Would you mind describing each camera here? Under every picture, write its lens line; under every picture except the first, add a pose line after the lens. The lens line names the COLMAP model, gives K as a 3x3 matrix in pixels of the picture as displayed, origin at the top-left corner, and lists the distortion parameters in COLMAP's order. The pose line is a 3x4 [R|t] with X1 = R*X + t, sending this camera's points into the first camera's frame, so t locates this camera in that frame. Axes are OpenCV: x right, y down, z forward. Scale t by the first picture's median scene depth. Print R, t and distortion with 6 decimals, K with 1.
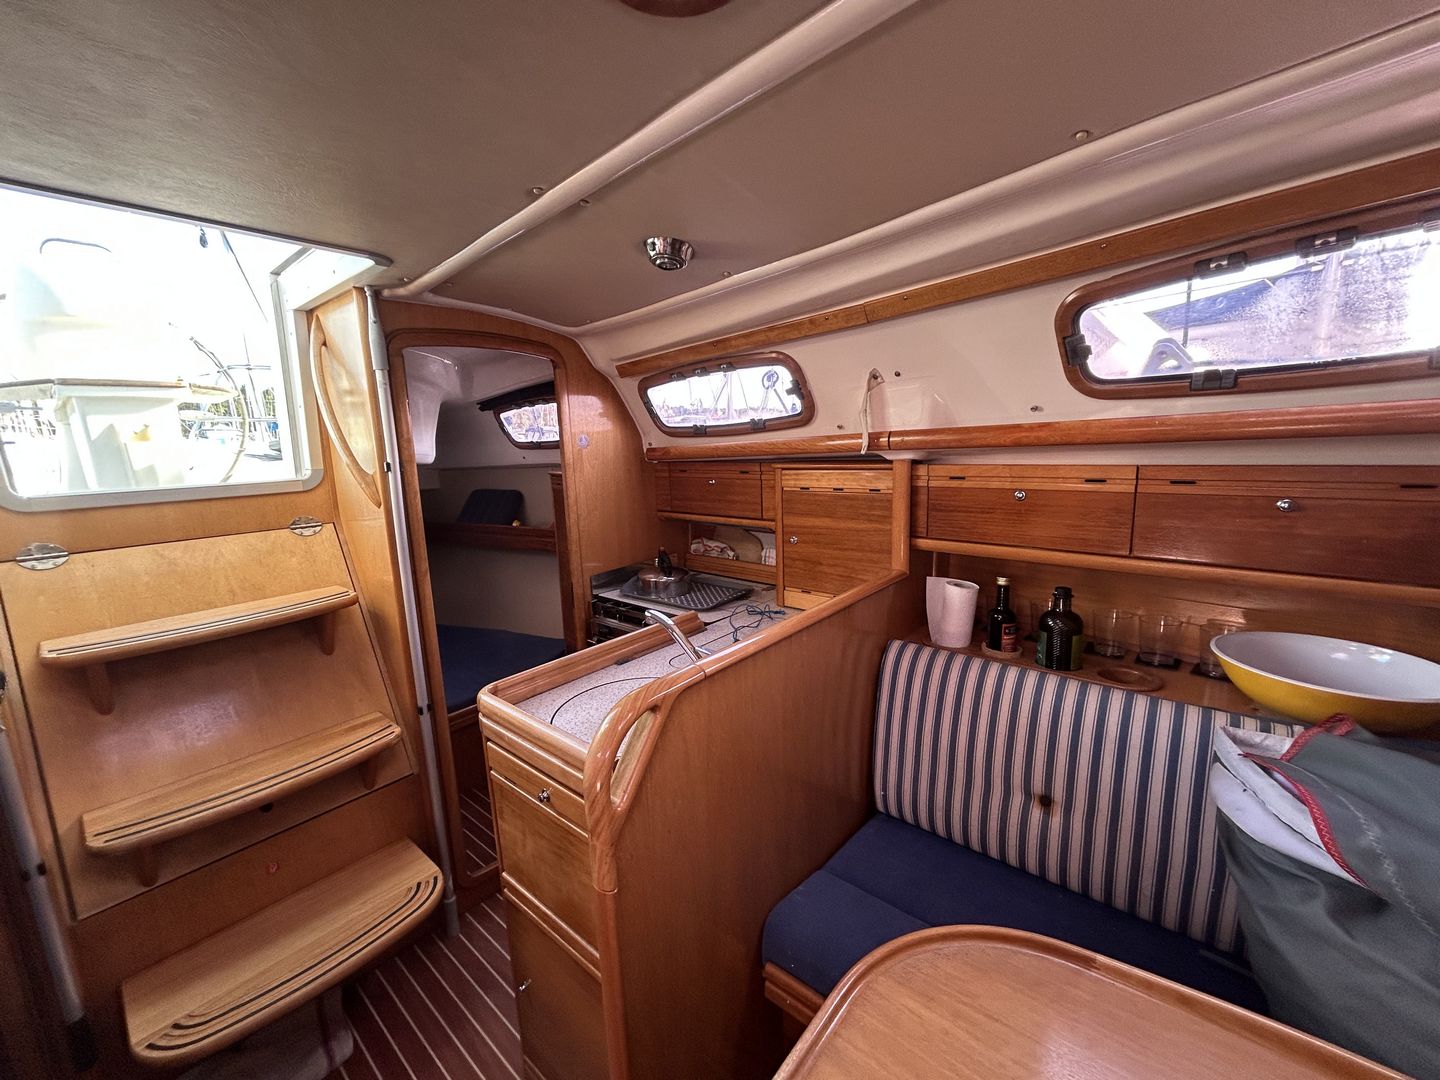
lens RADIAL K [[582.1, 0, 720.7], [0, 582.1, 540.5], [0, 0, 1]] dist [0.000380, 0.000199]
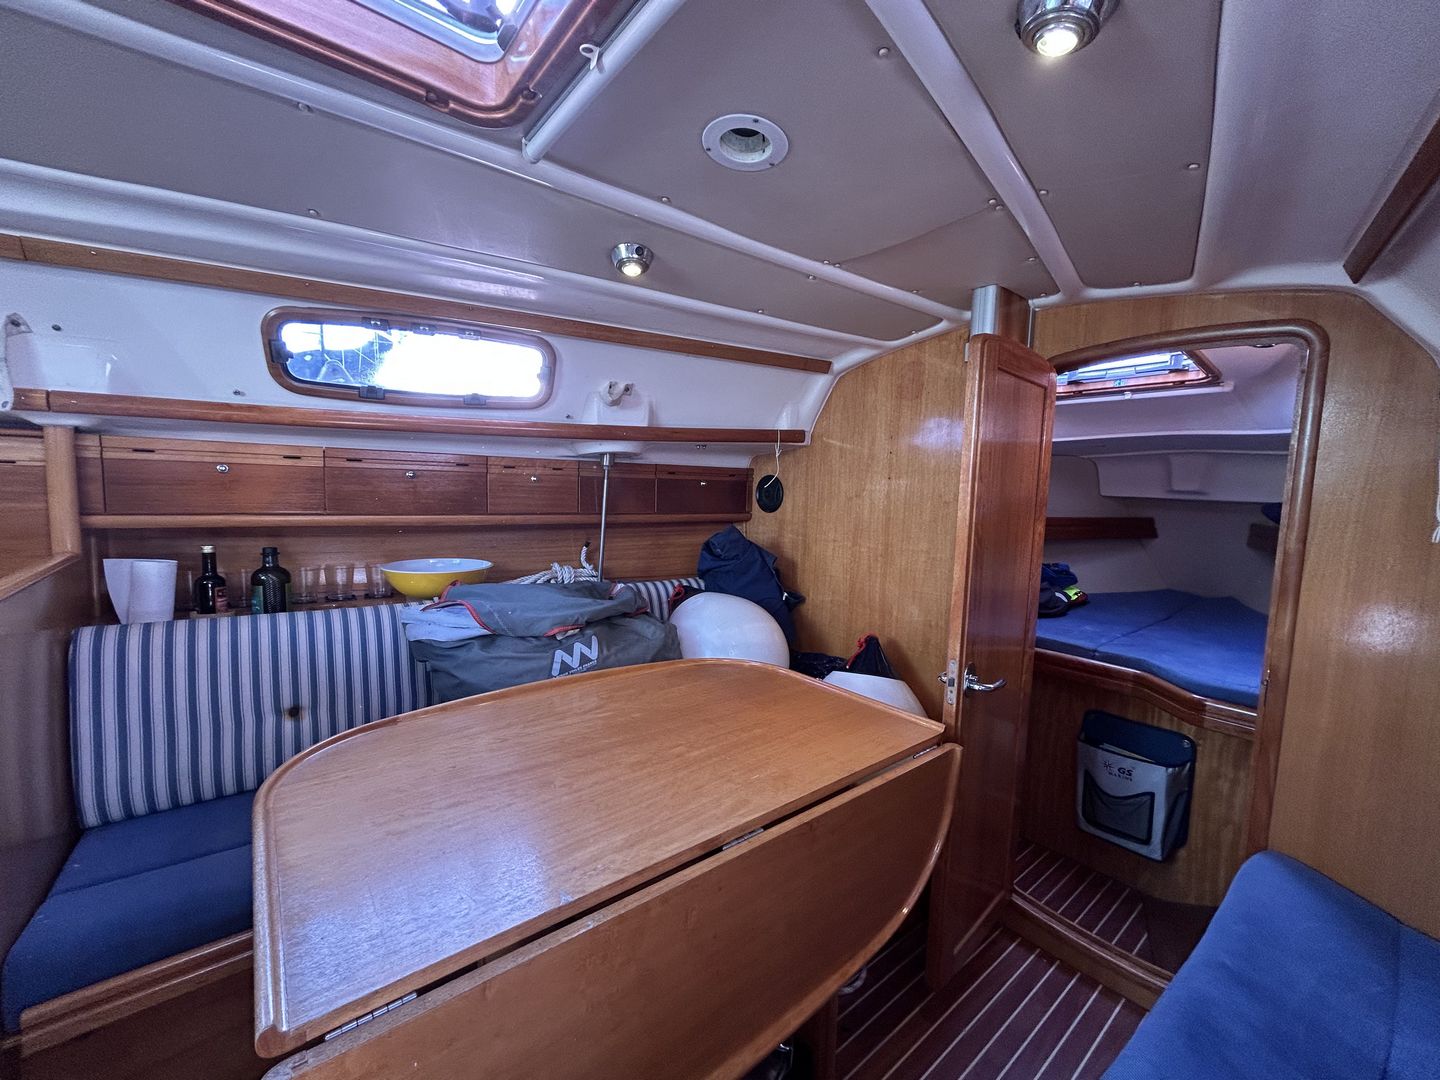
lens RADIAL K [[582.1, 0, 724.4], [0, 582.1, 543.8], [0, 0, 1]] dist [0.000380, 0.000199]
pose [[0.177389, -0.054219, 0.982646, -0.385064], [0.129385, 0.991099, 0.031328, 0.140279], [-0.975599, 0.121582, 0.182825, -0.130755]]
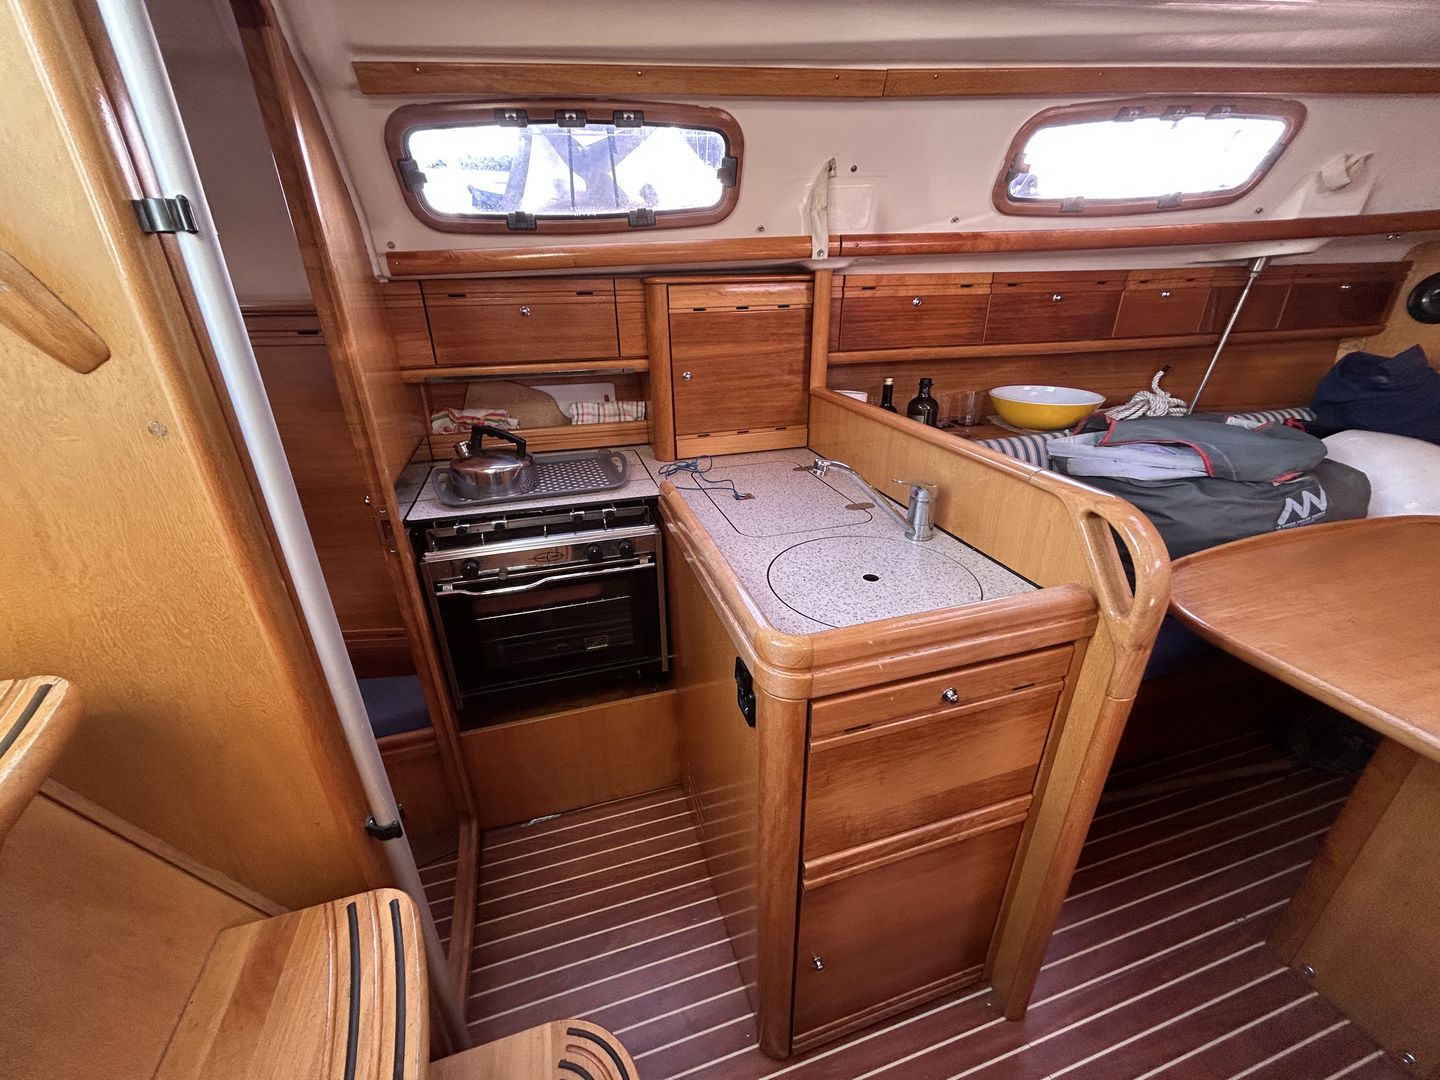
lens RADIAL K [[582.1, 0, 721.5], [0, 582.1, 539.3], [0, 0, 1]] dist [0.000380, 0.000199]
pose [[0.535685, -0.316993, 0.782660, -0.686046], [0.143215, 0.947542, 0.285751, -0.012808], [-0.832184, -0.040983, 0.552982, 0.573091]]
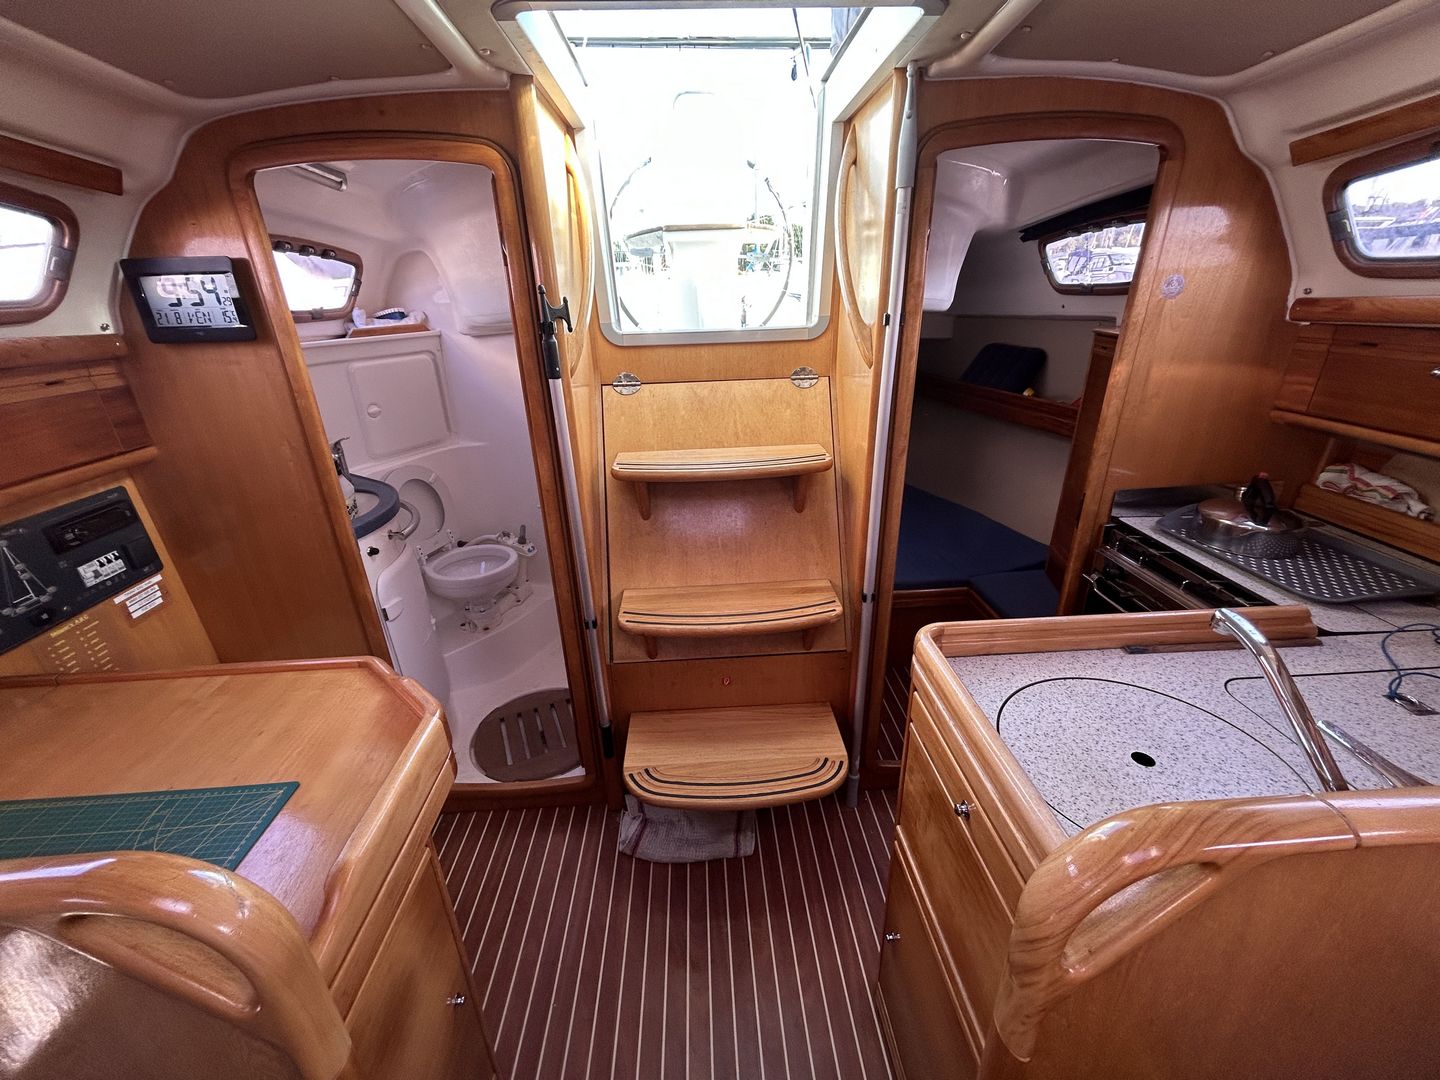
lens RADIAL K [[582.1, 0, 716.6], [0, 582.1, 540.7], [0, 0, 1]] dist [0.000380, 0.000199]
pose [[0.682027, 0.300711, -0.666642, -0.086728], [-0.123630, 0.945840, 0.300170, -0.045893], [0.720801, -0.122307, 0.682266, 0.213911]]
